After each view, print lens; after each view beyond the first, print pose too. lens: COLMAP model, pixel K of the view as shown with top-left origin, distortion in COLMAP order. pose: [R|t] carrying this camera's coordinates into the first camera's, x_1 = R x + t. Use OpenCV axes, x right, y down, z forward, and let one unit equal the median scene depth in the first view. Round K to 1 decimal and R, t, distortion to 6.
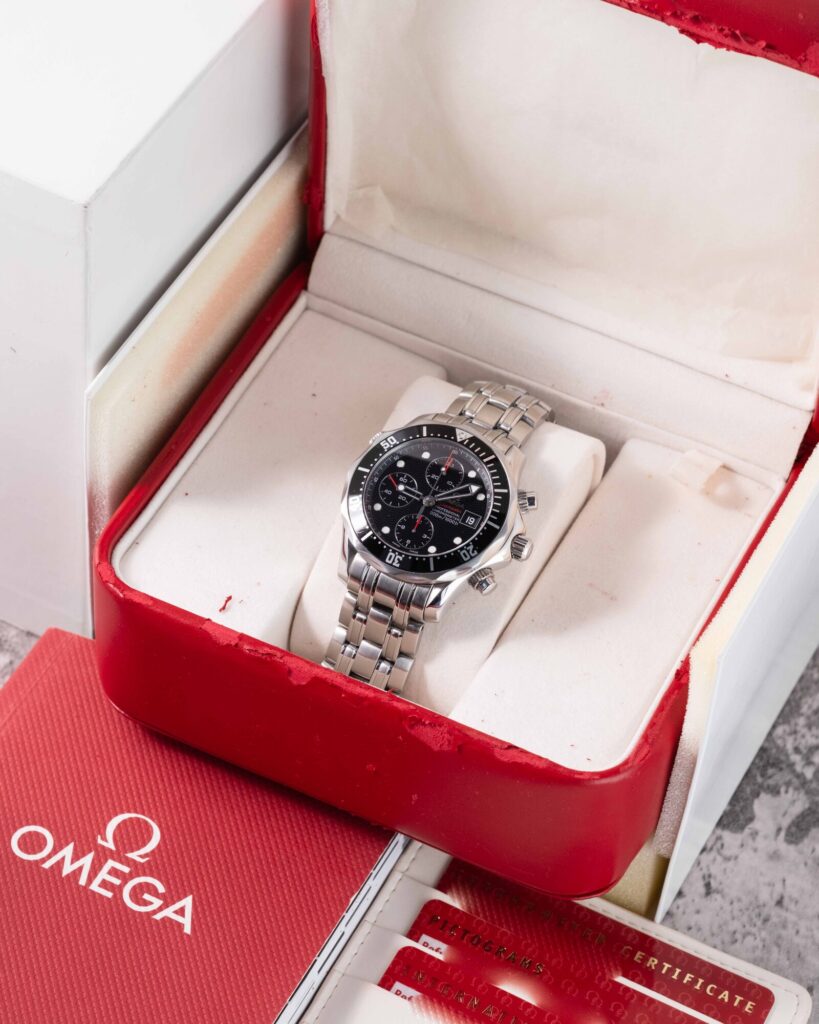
lens RADIAL K [[4641.3, 0, 408.8], [0, 4641.3, 510.7], [0, 0, 1]] dist [0.266613, 0.000000]
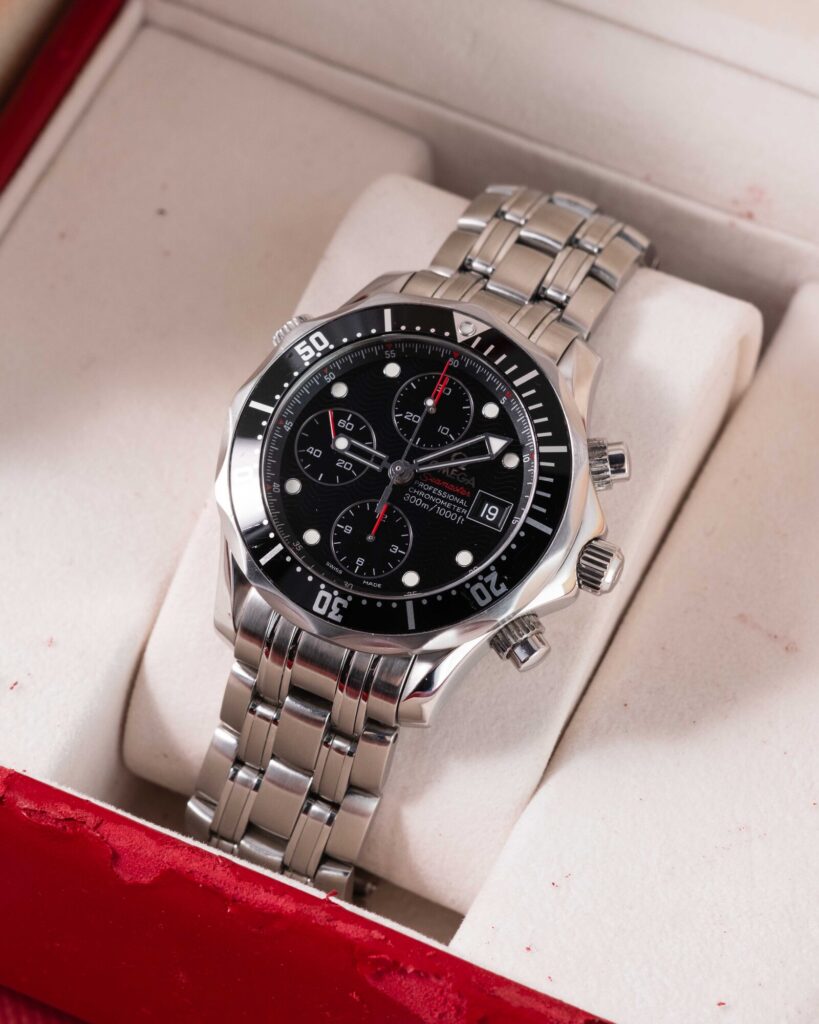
lens RADIAL K [[4641.3, 0, 410.9], [0, 4641.3, 521.4], [0, 0, 1]] dist [0.266613, 0.000000]
pose [[0.999564, -0.029506, -0.000822, 0.005549], [0.029347, 0.990409, 0.135016, -0.060362], [-0.003170, -0.134981, 0.990843, 0.527045]]
